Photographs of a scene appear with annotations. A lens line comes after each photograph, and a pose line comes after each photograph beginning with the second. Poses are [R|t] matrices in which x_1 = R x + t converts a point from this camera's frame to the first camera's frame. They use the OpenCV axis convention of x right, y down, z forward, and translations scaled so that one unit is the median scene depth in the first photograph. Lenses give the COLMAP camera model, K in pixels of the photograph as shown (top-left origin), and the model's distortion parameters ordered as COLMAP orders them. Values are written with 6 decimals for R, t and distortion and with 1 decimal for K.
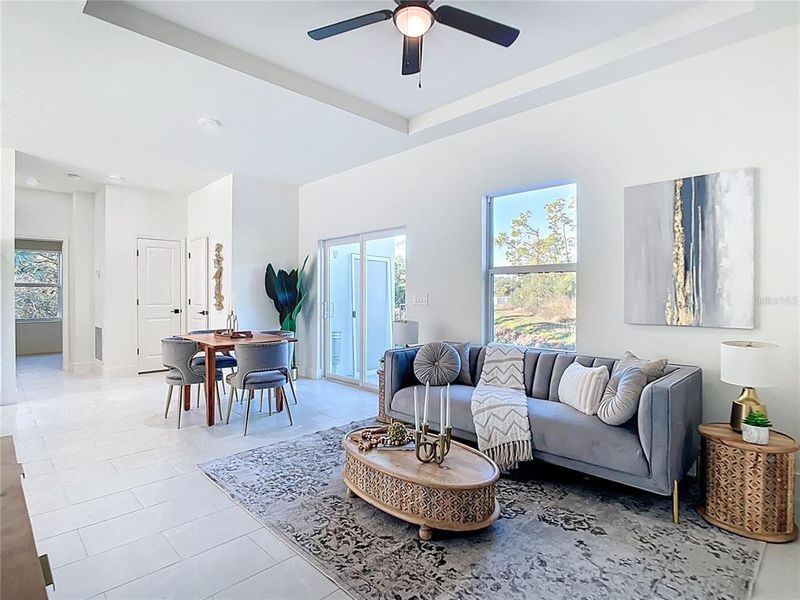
lens RADIAL K [[420.0, 0, 400.0], [0, 420.0, 300.0], [0, 0, 1]] dist [-0.034440, 0.000031]
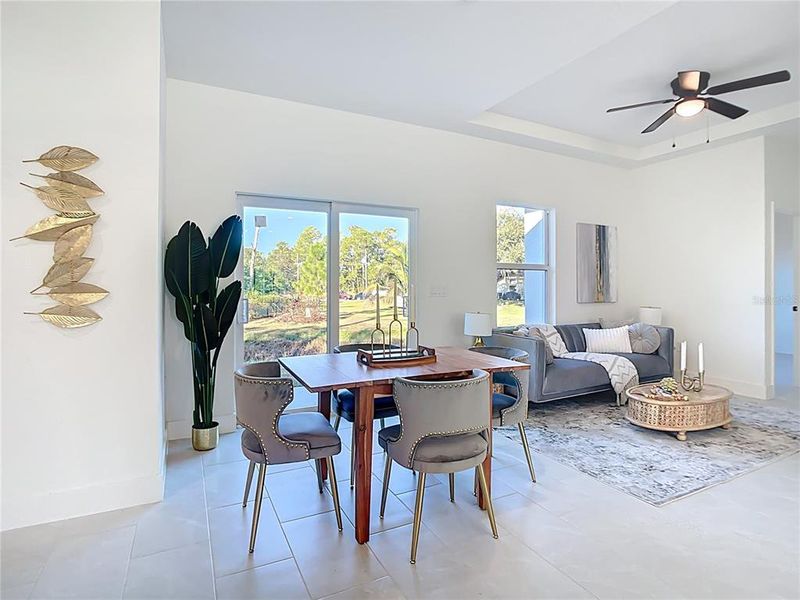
lens RADIAL K [[424.0, 0, 401.9], [0, 424.0, 288.2], [0, 0, 1]] dist [-0.042602, 0.013995]
pose [[0.309171, -0.006484, 0.950984, -1.440721], [0.011295, 0.999931, 0.003145, -0.018381], [-0.950939, 0.009769, 0.309223, 1.272326]]
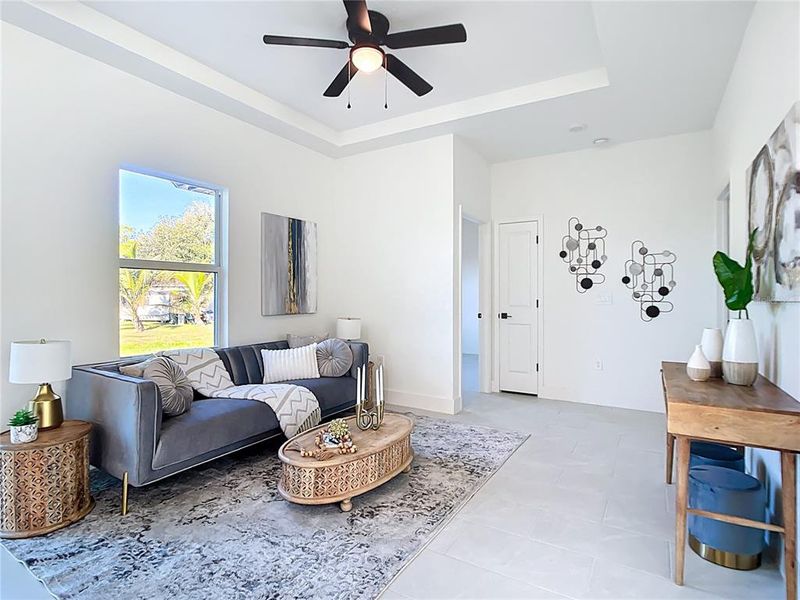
lens RADIAL K [[420.0, 0, 400.0], [0, 420.0, 300.0], [0, 0, 1]] dist [-0.034440, 0.000031]
pose [[-0.235821, -0.017286, 0.971643, -0.935471], [0.009005, 0.999760, 0.019971, -0.016493], [-0.971755, 0.013459, -0.235609, 0.985737]]
